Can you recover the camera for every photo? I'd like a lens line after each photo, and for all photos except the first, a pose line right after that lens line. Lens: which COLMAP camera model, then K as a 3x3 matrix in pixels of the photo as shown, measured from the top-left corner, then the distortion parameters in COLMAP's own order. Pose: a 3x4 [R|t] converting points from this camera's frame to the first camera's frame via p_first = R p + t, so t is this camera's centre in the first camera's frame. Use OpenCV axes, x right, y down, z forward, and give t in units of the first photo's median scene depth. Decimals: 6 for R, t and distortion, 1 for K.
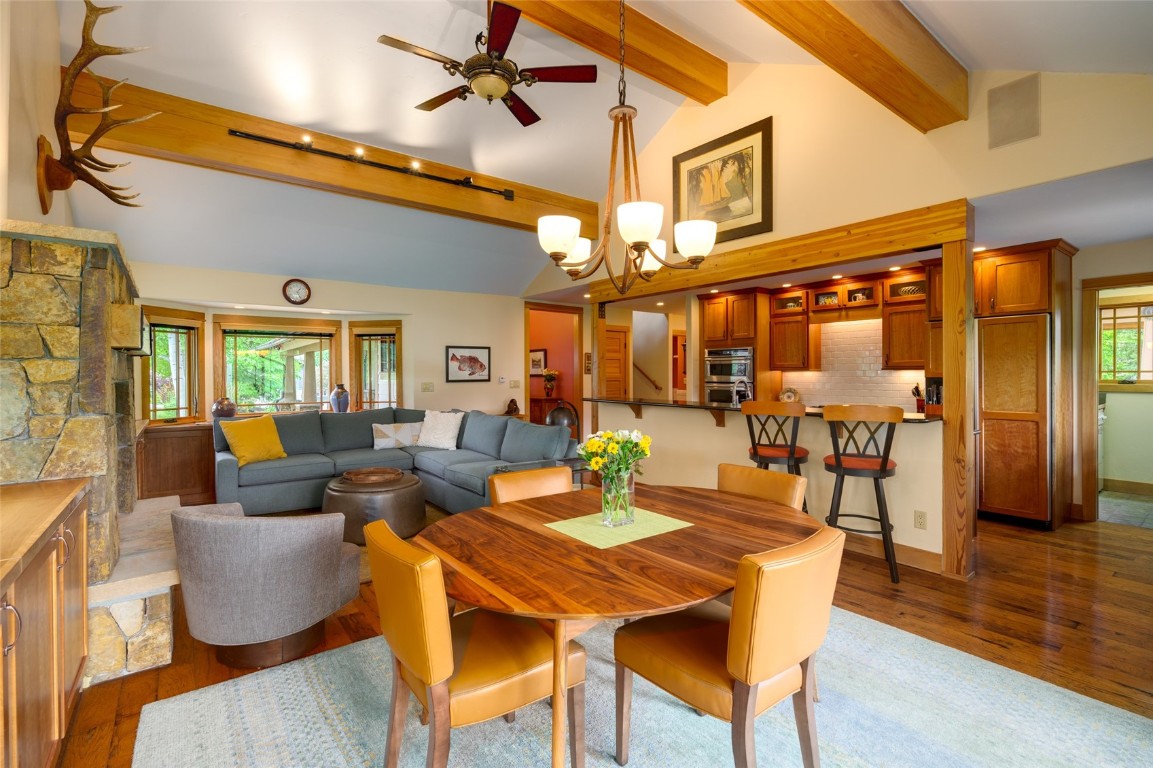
lens RADIAL K [[508.2, 0, 612.7], [0, 508.2, 373.2], [0, 0, 1]] dist [-0.013305, 0.001421]
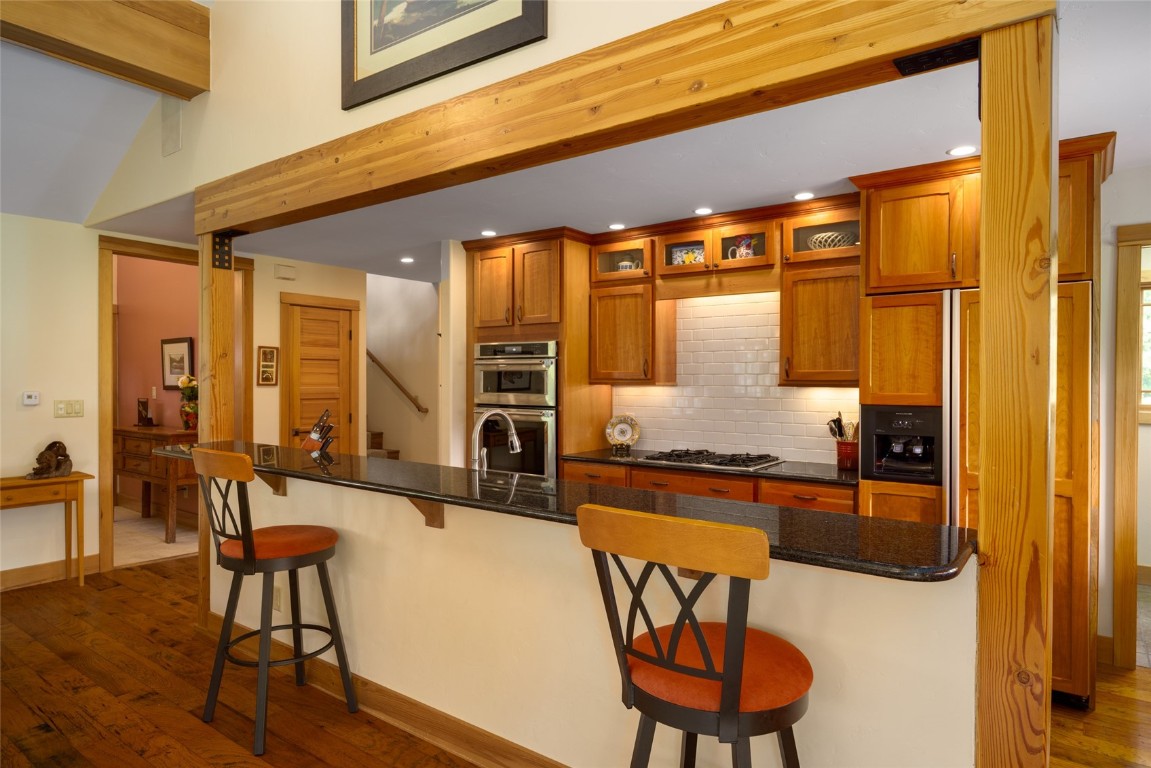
lens RADIAL K [[677.5, 0, 628.3], [0, 677.5, 382.8], [0, 0, 1]] dist [-0.007870, -0.002045]
pose [[0.955418, 0.005070, 0.295211, 0.154384], [-0.006524, 0.999971, 0.003939, -0.011467], [-0.295183, -0.005689, 0.955424, 0.333816]]
